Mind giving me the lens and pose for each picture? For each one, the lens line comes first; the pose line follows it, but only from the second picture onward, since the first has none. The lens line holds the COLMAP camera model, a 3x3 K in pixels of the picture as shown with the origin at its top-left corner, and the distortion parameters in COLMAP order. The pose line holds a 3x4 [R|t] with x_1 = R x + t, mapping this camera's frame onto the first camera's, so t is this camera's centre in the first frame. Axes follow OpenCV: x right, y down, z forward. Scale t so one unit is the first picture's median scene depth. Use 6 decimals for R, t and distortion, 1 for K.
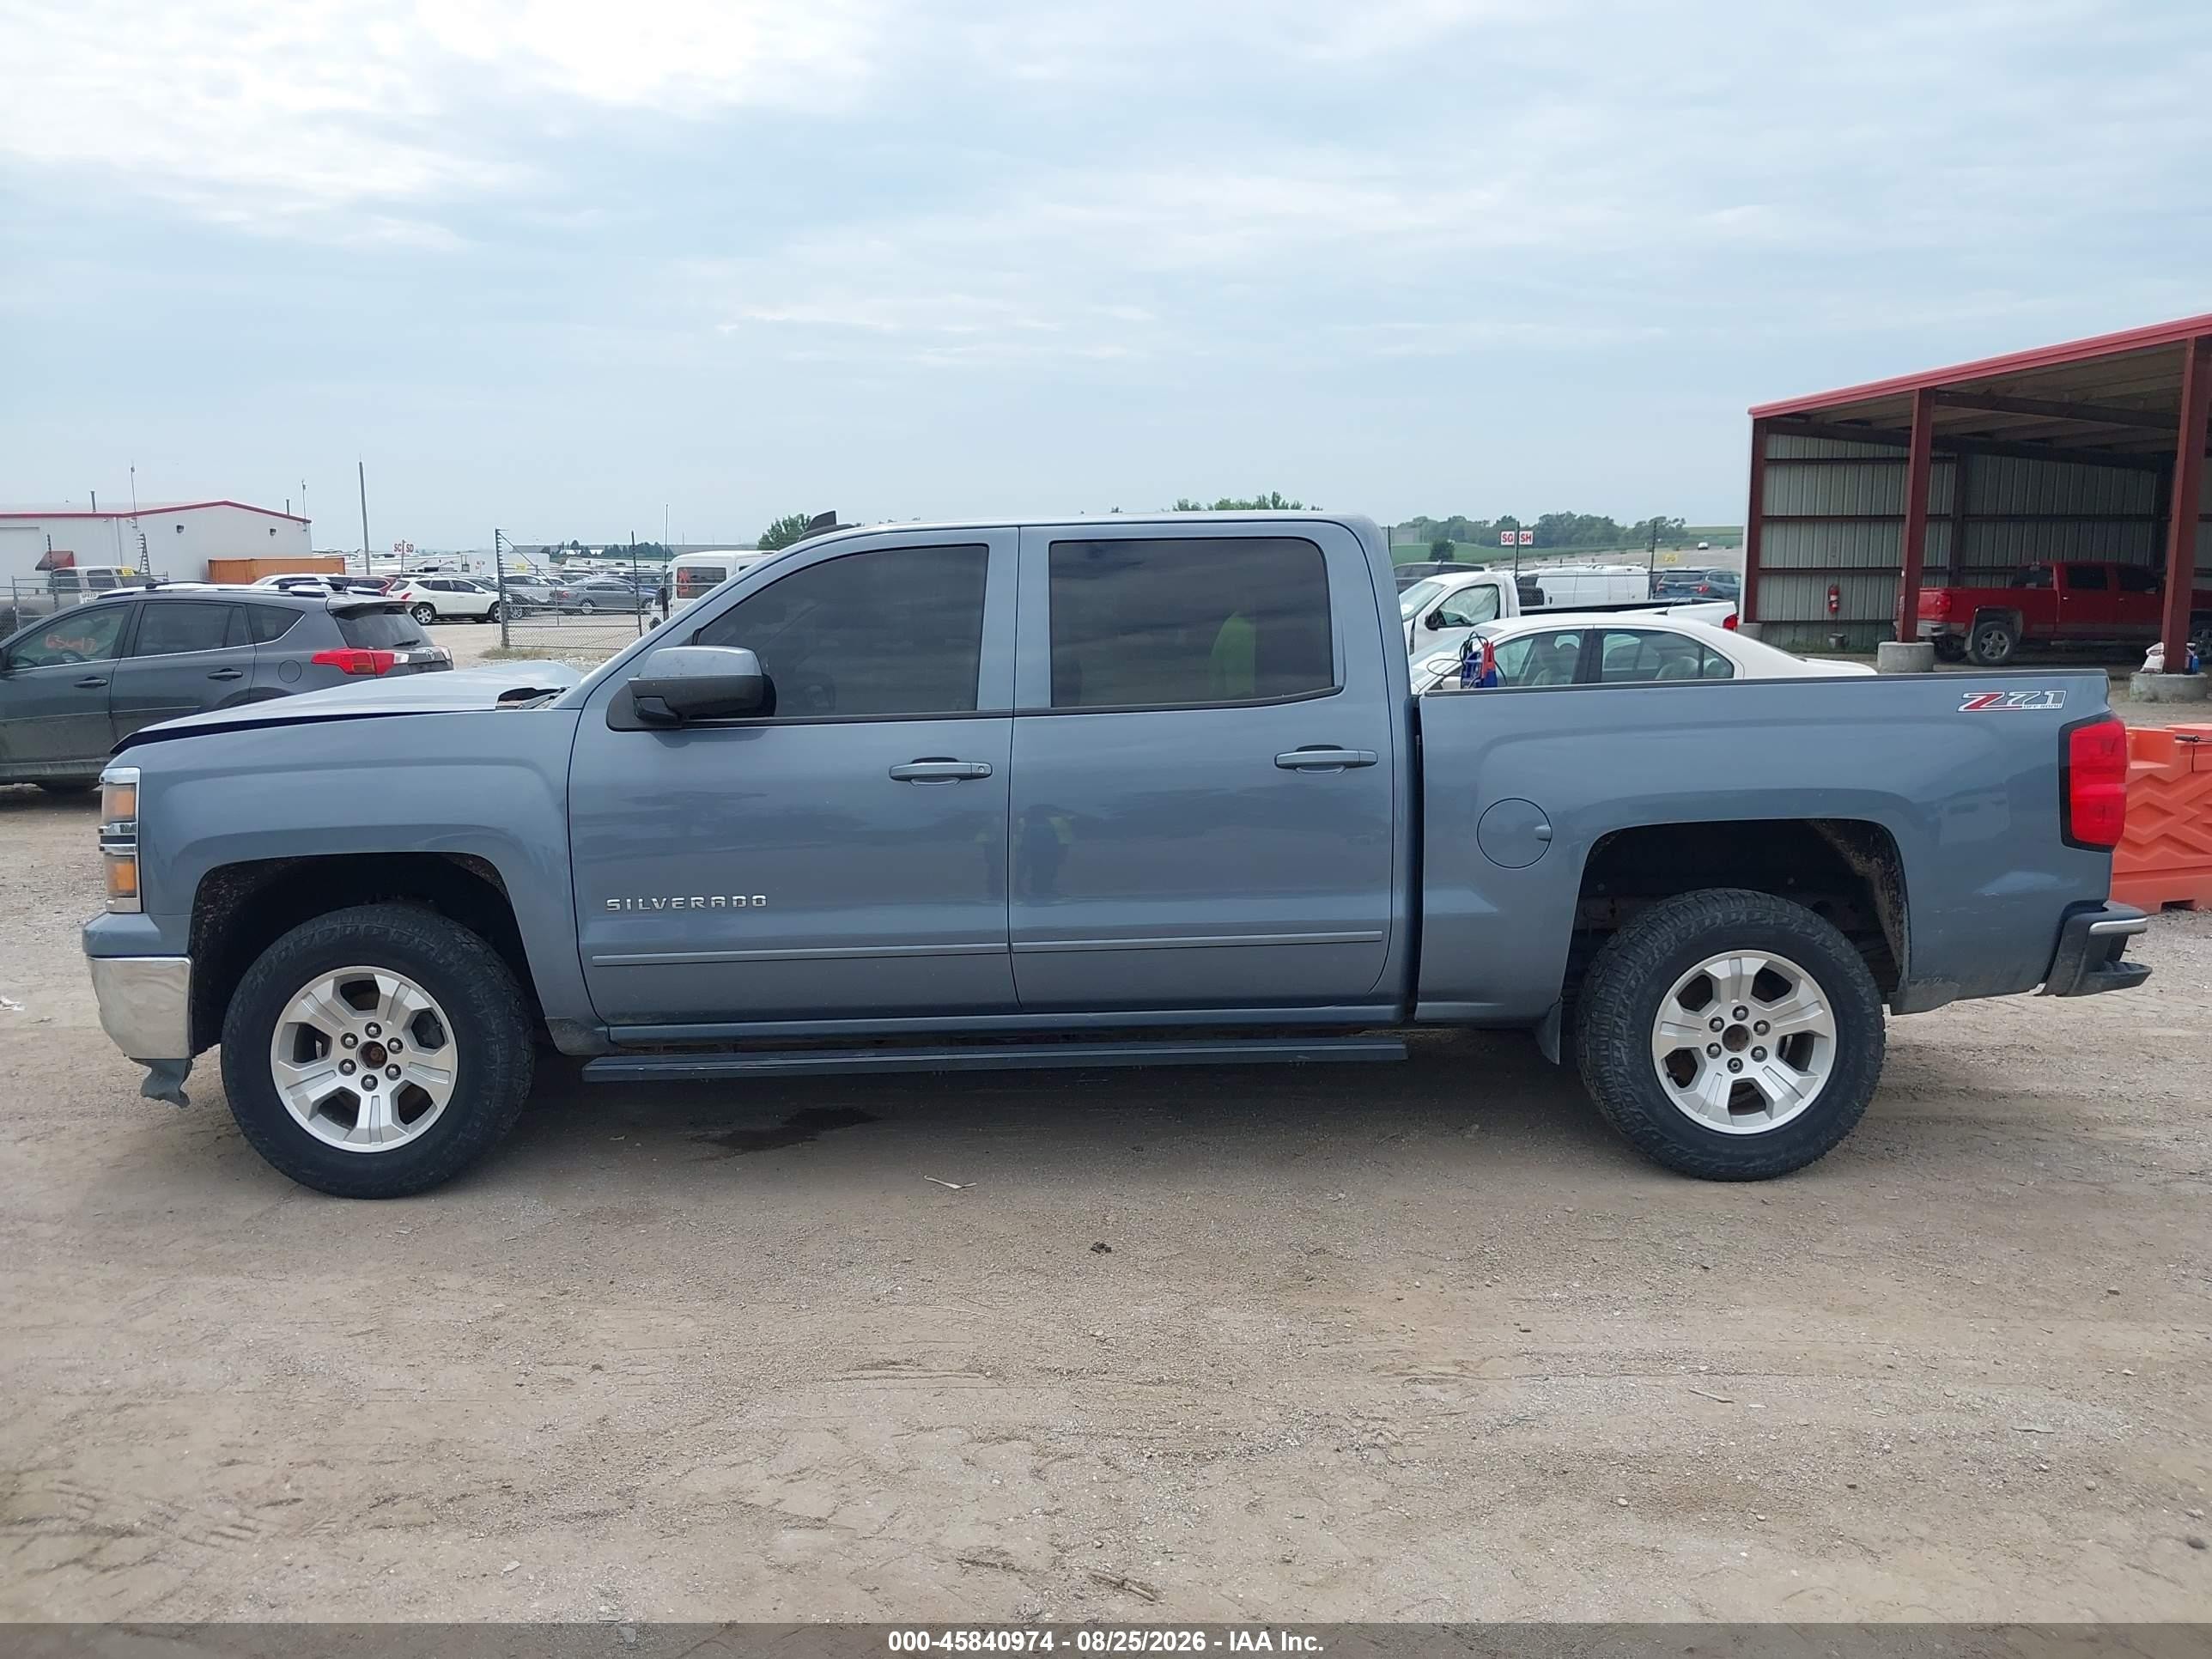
lens RADIAL K [[1707.2, 0, 1106.0], [0, 1707.2, 829.5], [0, 0, 1]] dist [-0.027348, 0.003661]
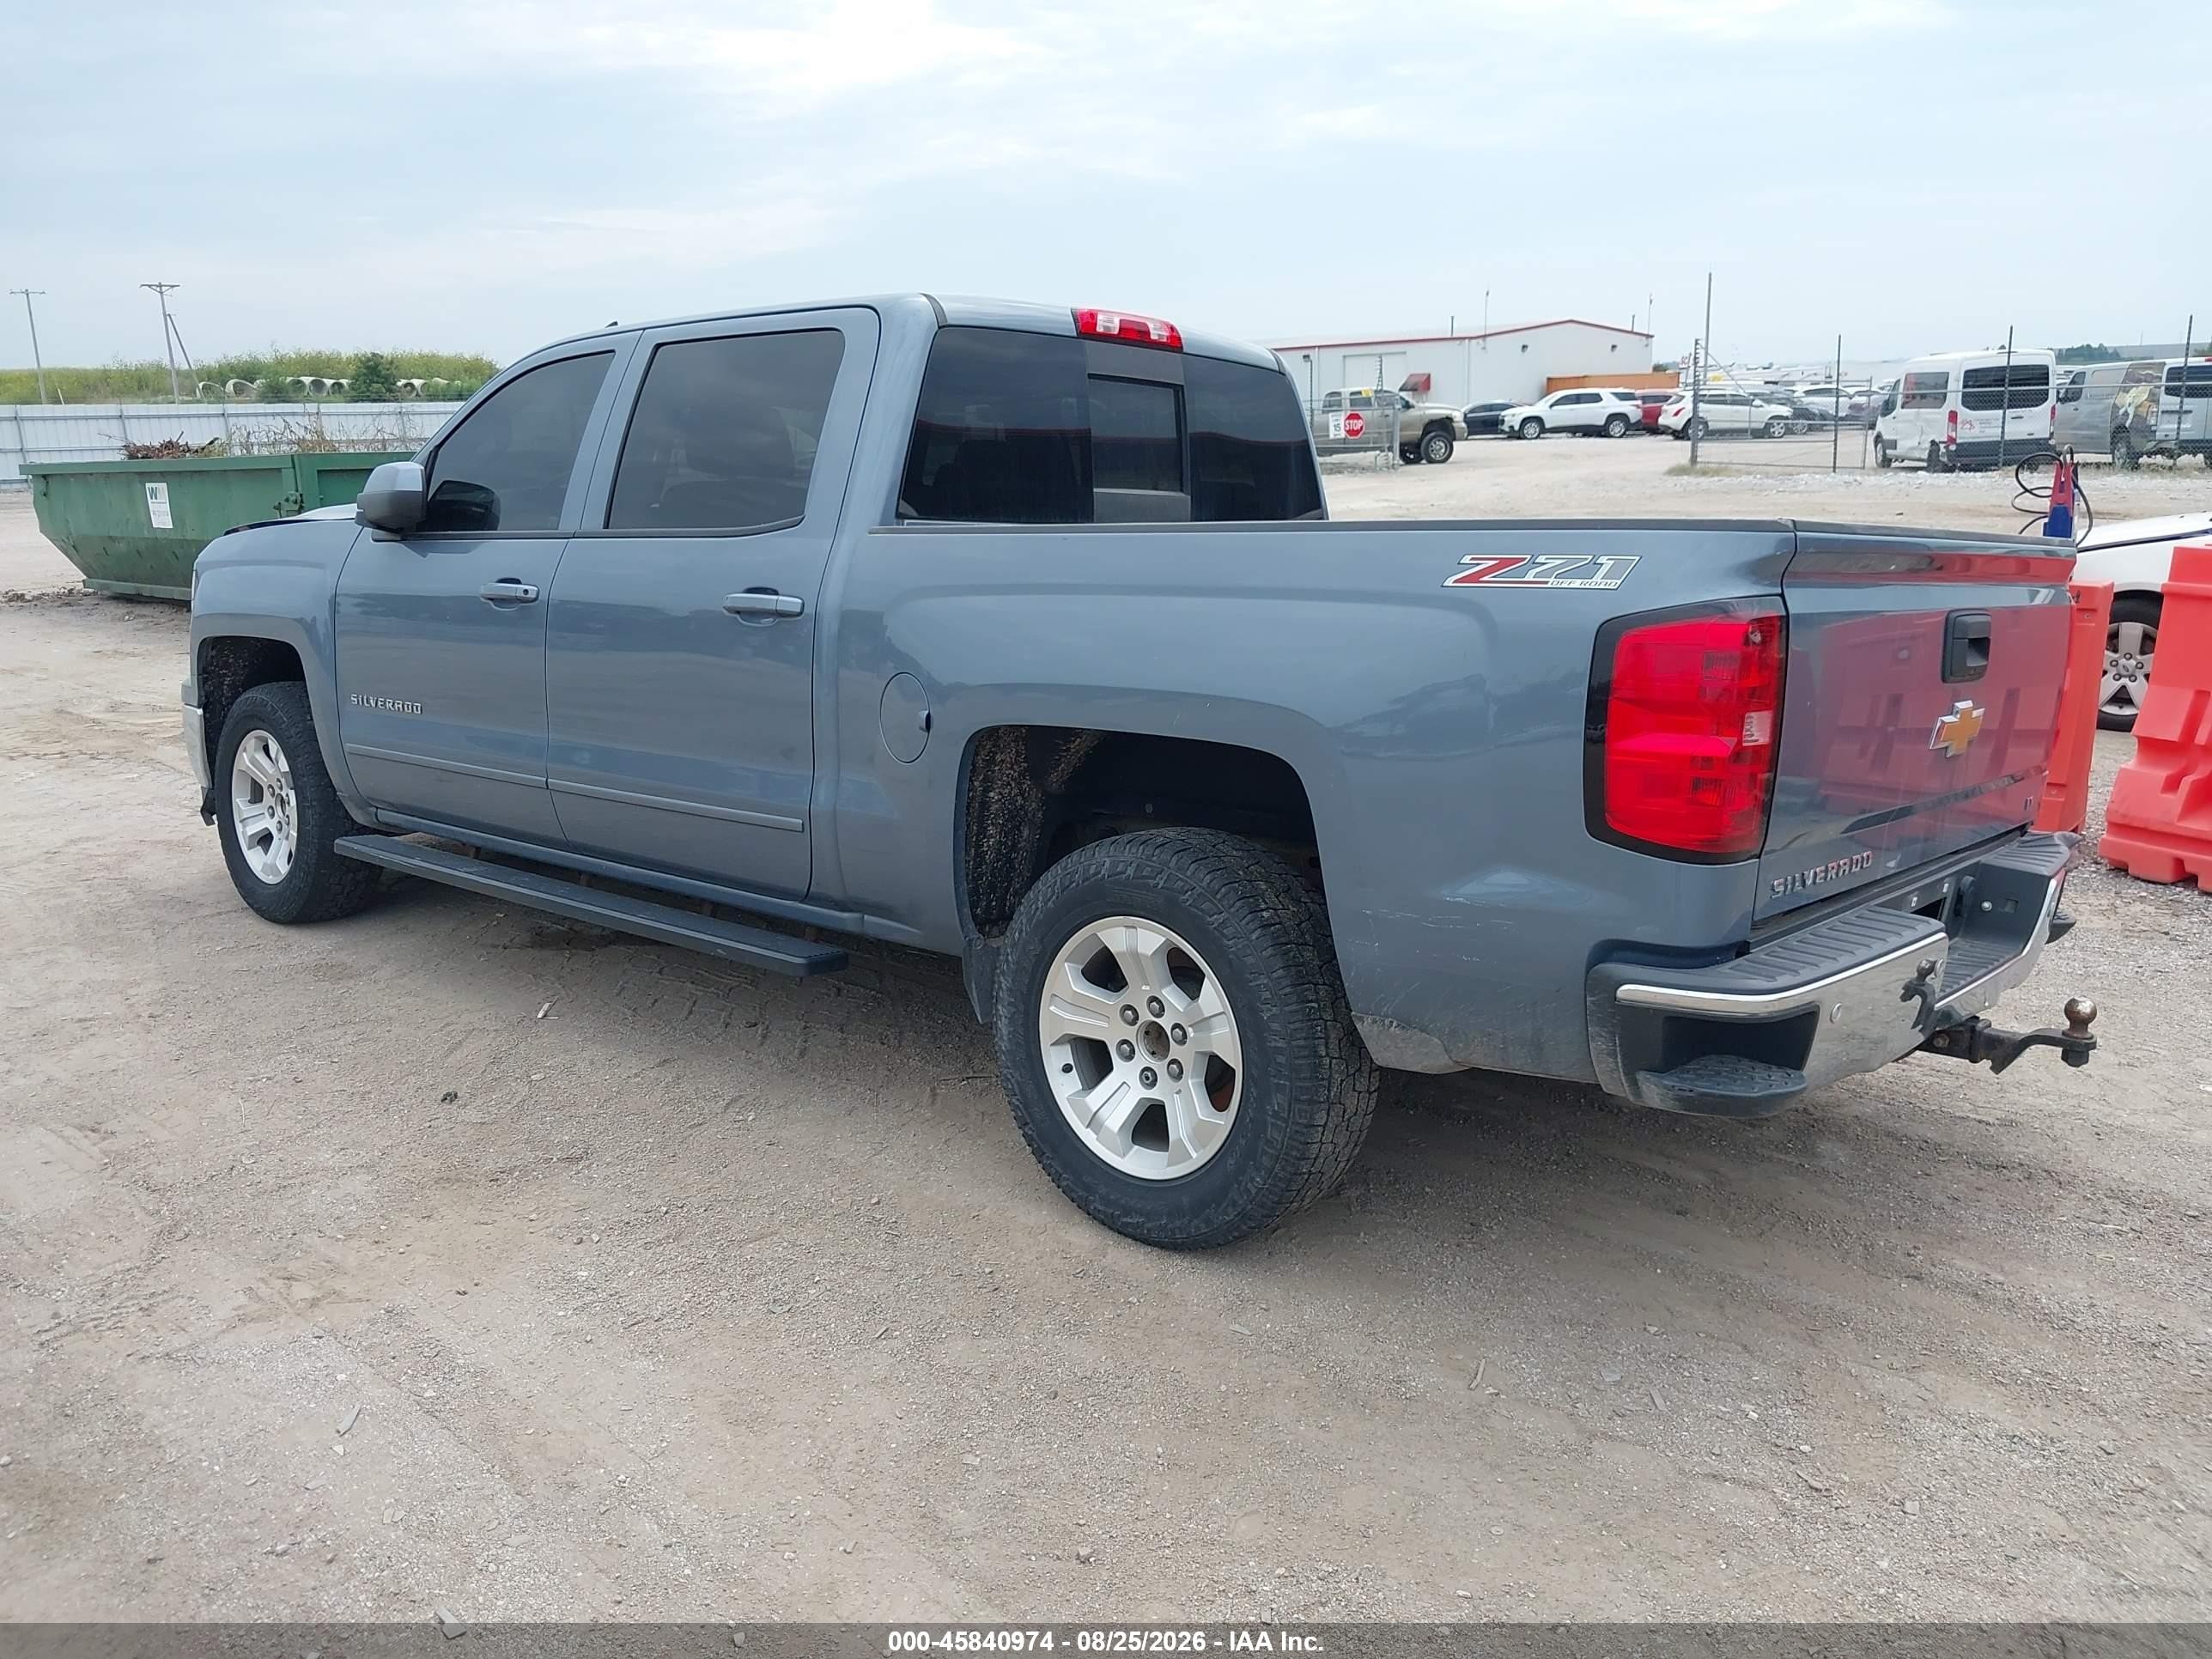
lens RADIAL K [[1728.4, 0, 1115.4], [0, 1728.4, 838.2], [0, 0, 1]] dist [0.034440, -0.049420]
pose [[0.750209, 0.145907, -0.644901, 0.806712], [-0.077454, 0.988026, 0.133436, -0.053320], [0.656649, -0.050155, 0.752527, 0.459272]]
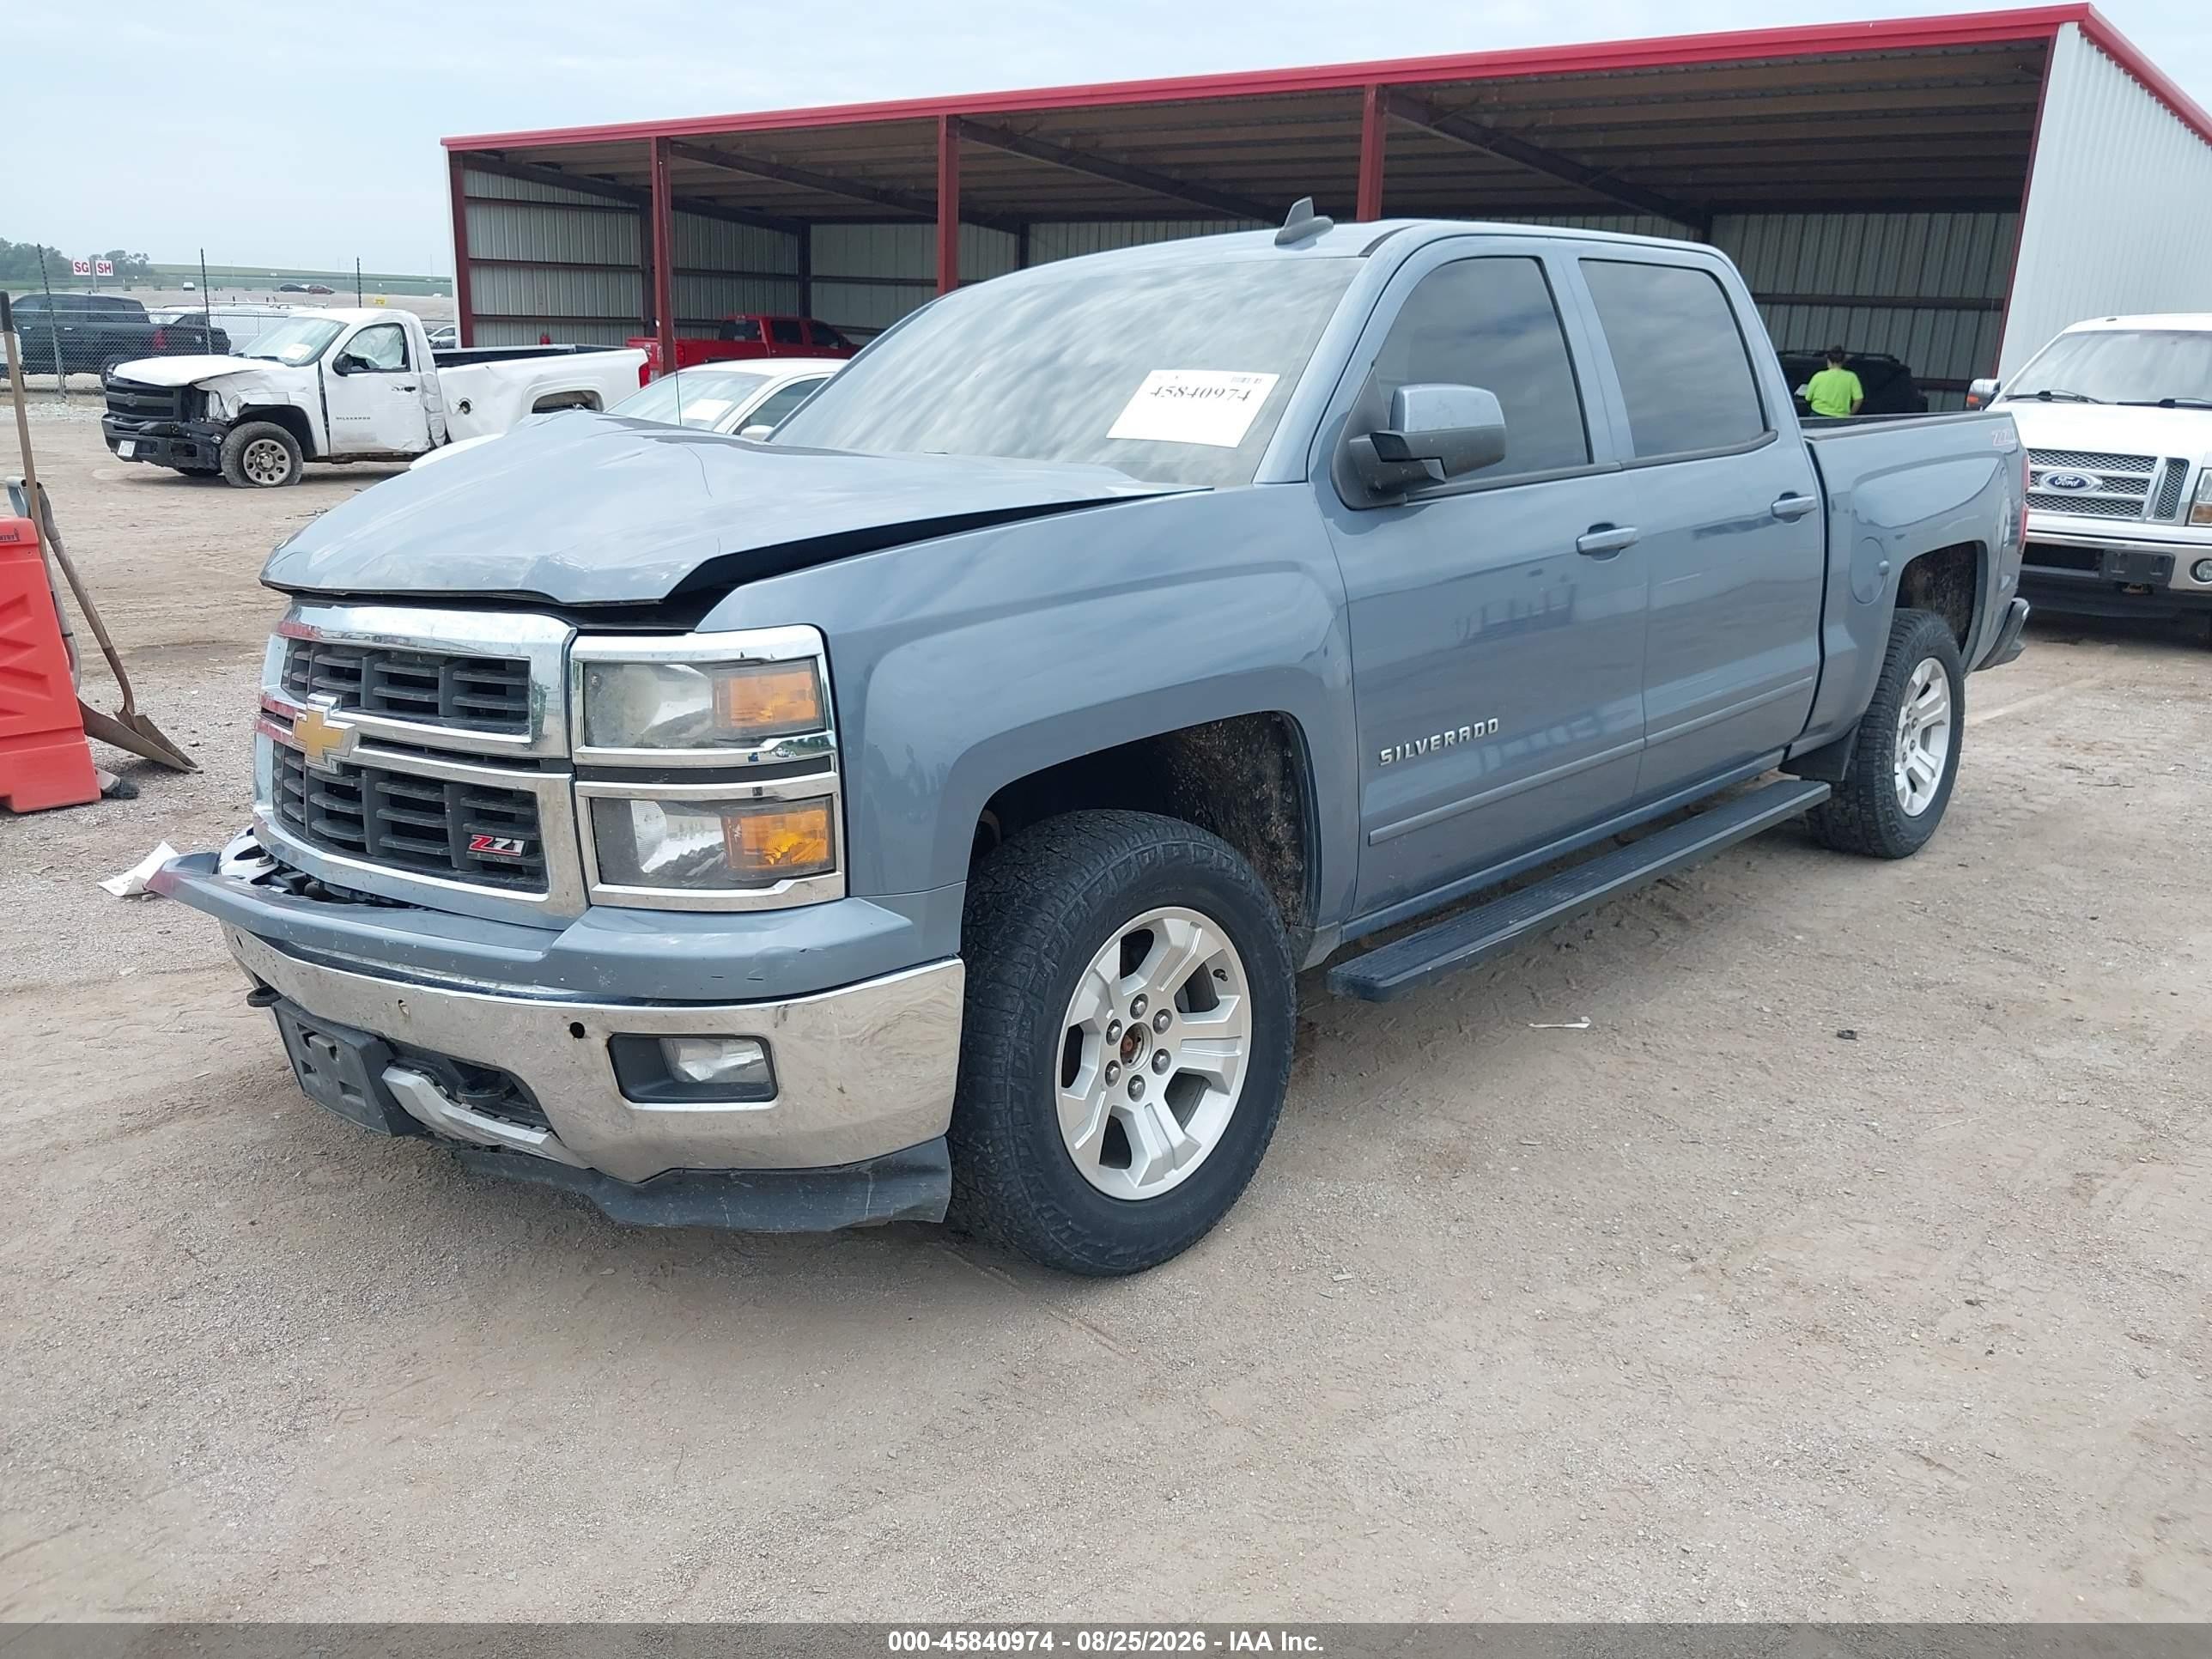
lens RADIAL K [[1684.8, 0, 1096.2], [0, 1684.8, 826.5], [0, 0, 1]] dist [0.005453, -0.009336]
pose [[0.722301, -0.168416, 0.670759, -0.838443], [0.071433, 0.982876, 0.169862, -0.055375], [-0.687880, -0.074777, 0.721962, 0.548729]]
